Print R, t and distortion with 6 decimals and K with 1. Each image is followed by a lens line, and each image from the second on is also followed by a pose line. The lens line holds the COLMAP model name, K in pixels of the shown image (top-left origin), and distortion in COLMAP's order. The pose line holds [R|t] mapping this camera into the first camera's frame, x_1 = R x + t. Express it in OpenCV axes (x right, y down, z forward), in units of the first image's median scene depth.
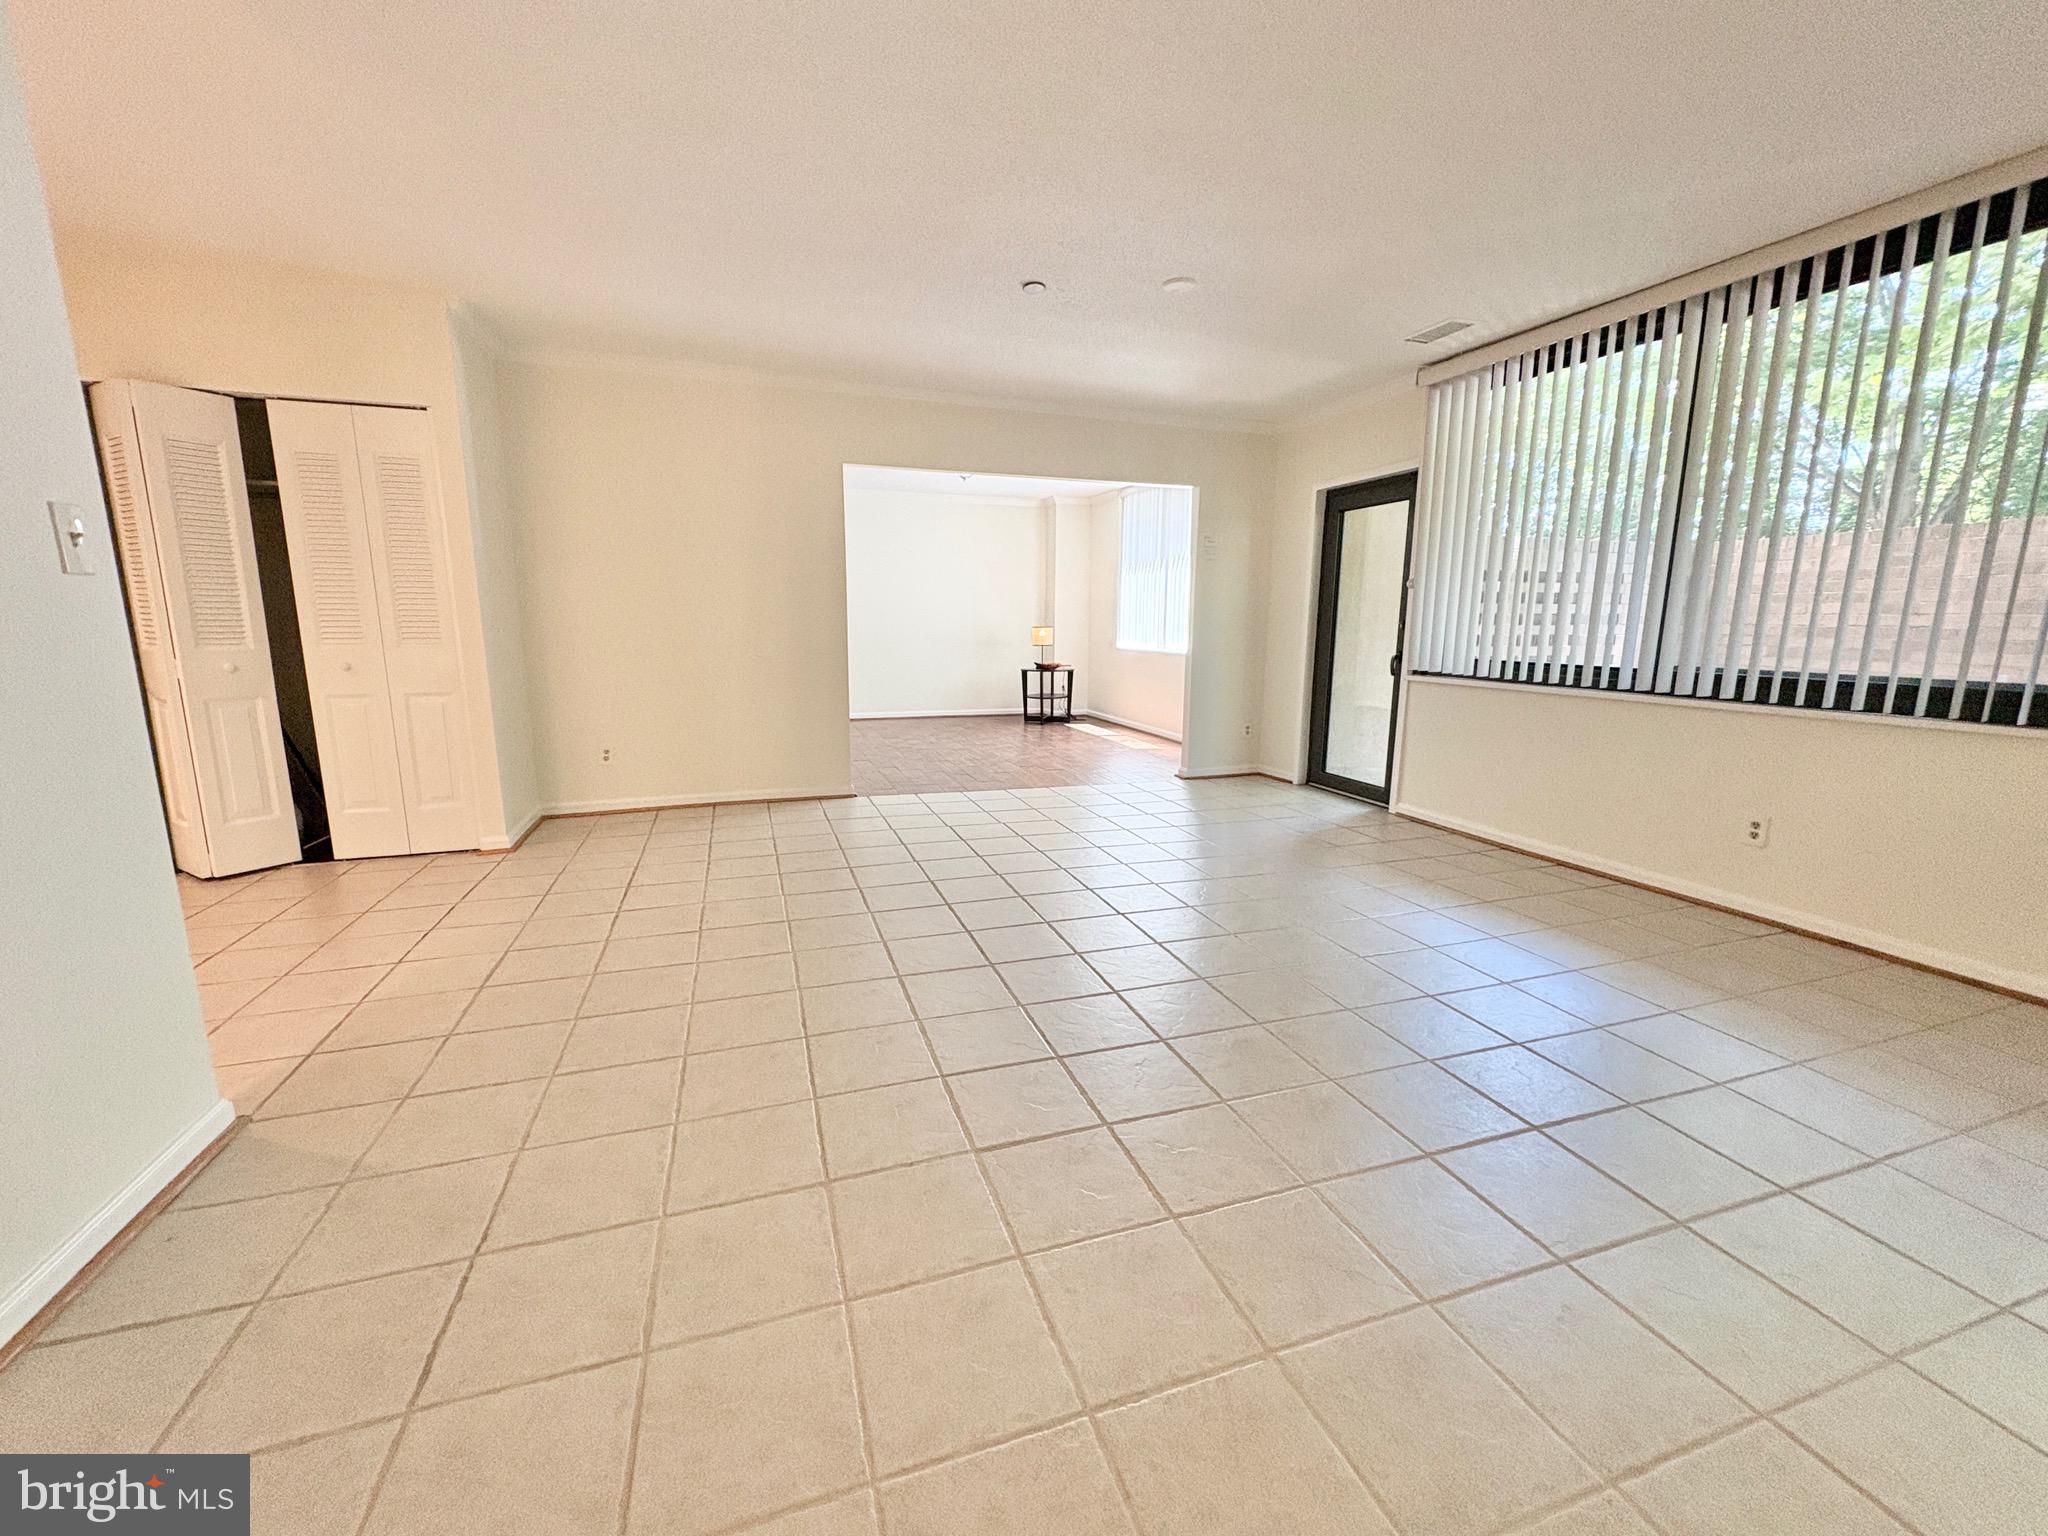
lens RADIAL K [[810.5, 0, 1024.1], [0, 810.5, 766.8], [0, 0, 1]] dist [-0.000264, 0.000436]
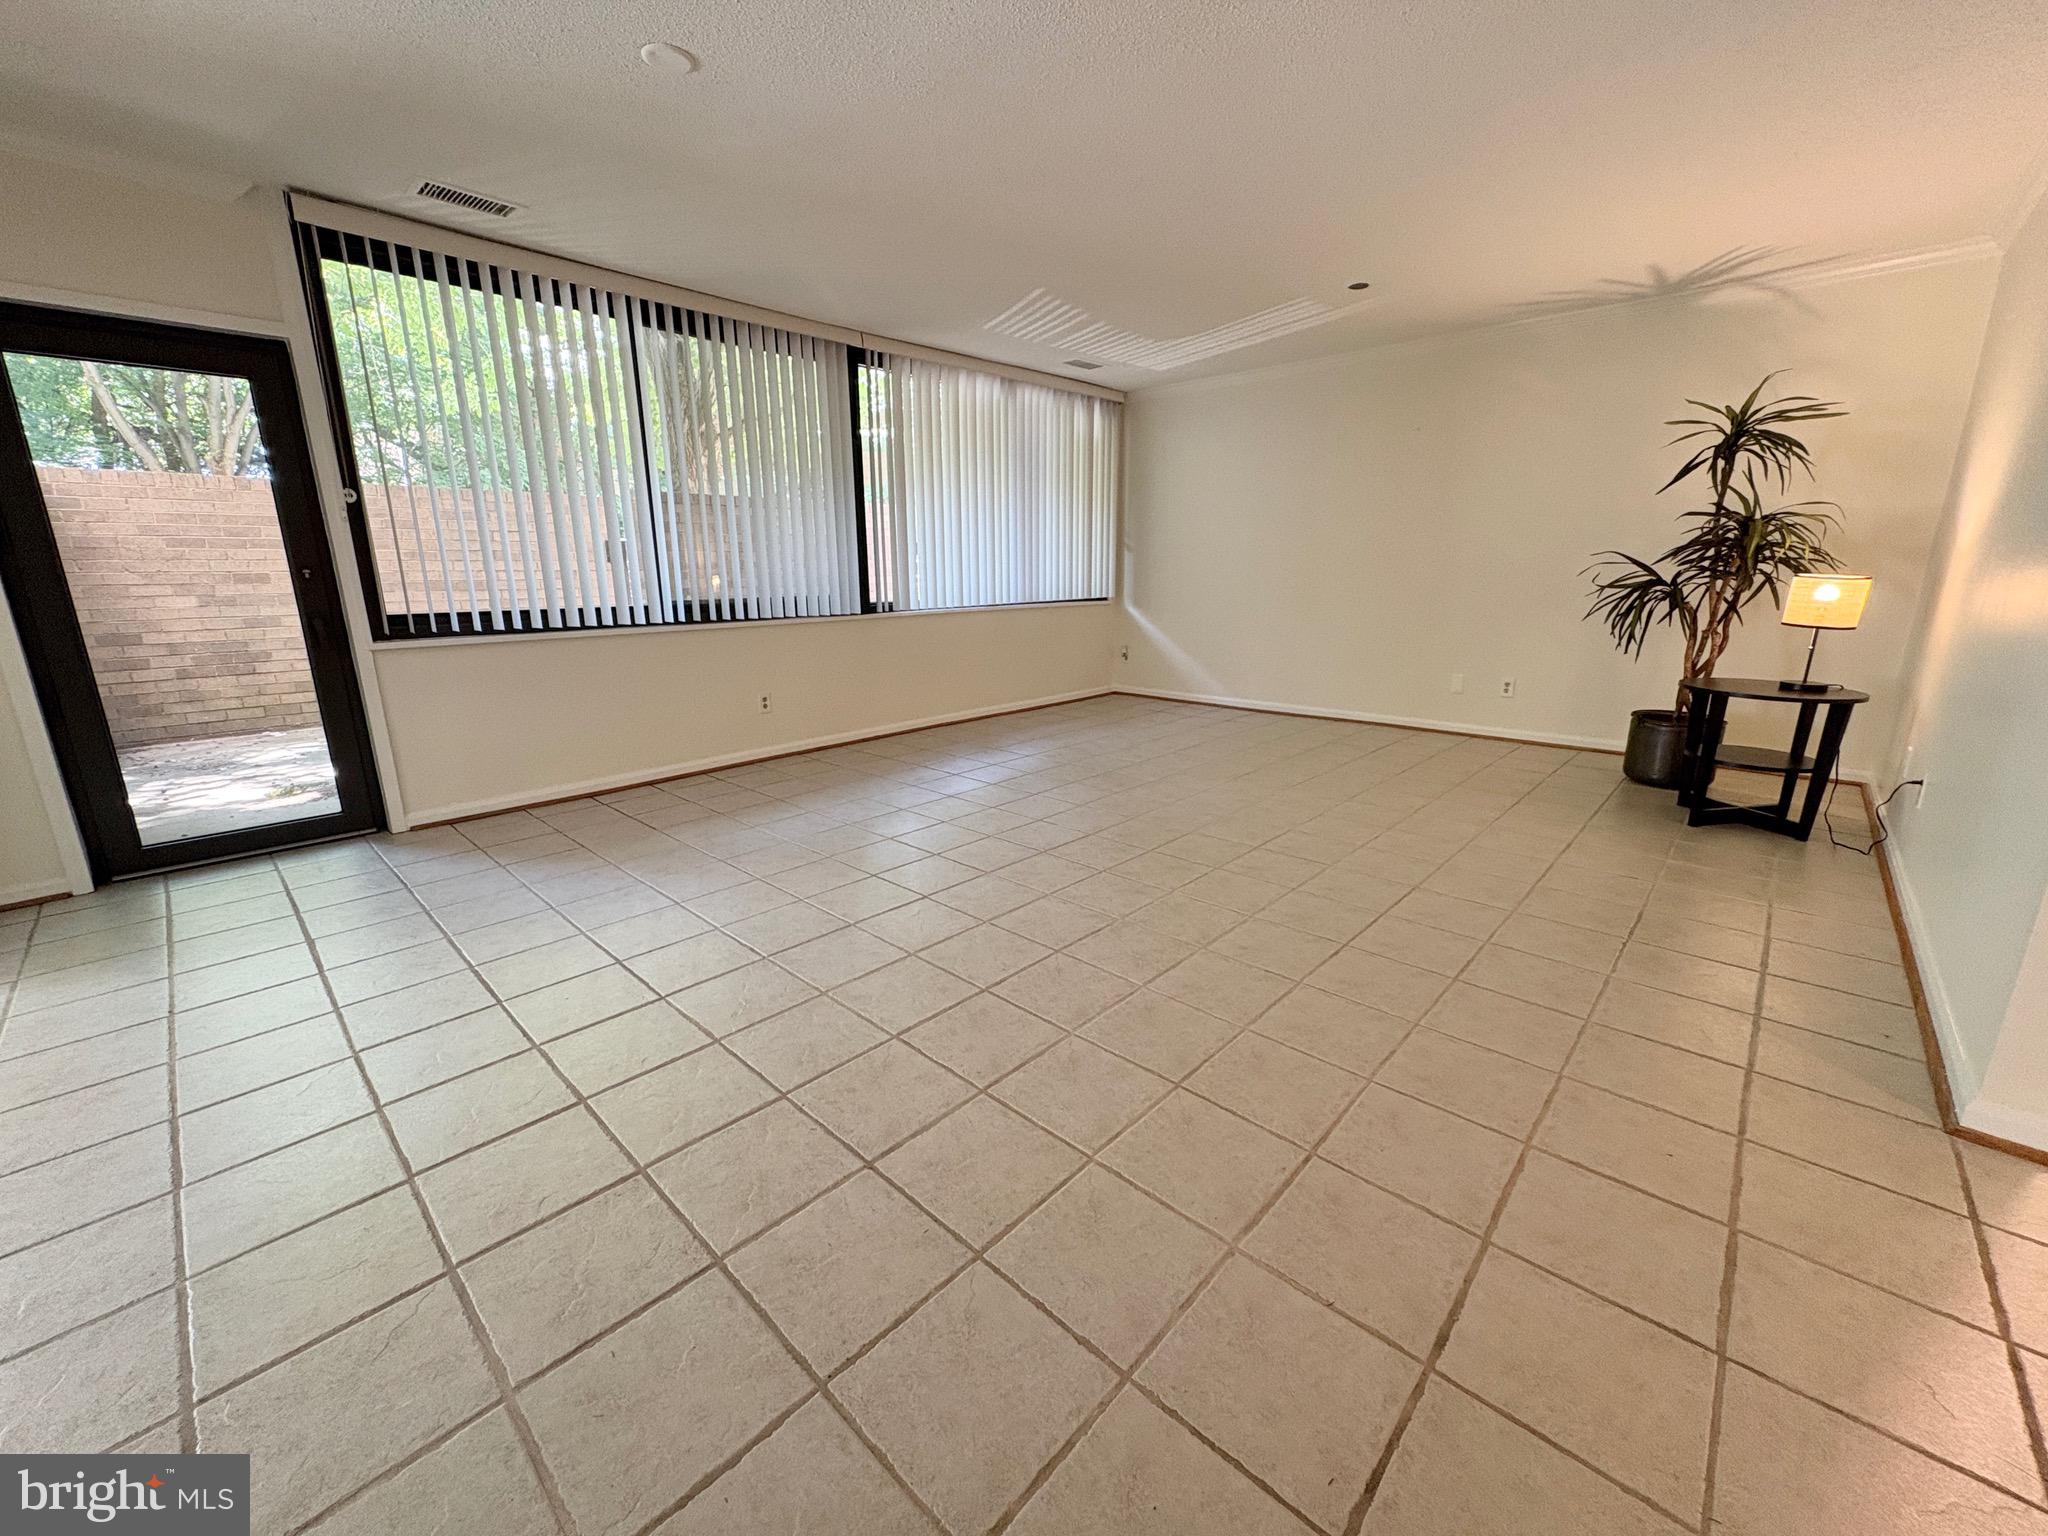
lens RADIAL K [[806.2, 0, 1021.9], [0, 806.2, 764.2], [0, 0, 1]] dist [-0.003228, -0.000003]
pose [[-0.471290, -0.216065, 0.855103, -0.239823], [0.155895, 0.933856, 0.321885, -0.082435], [-0.868091, 0.285008, -0.406434, 0.441751]]
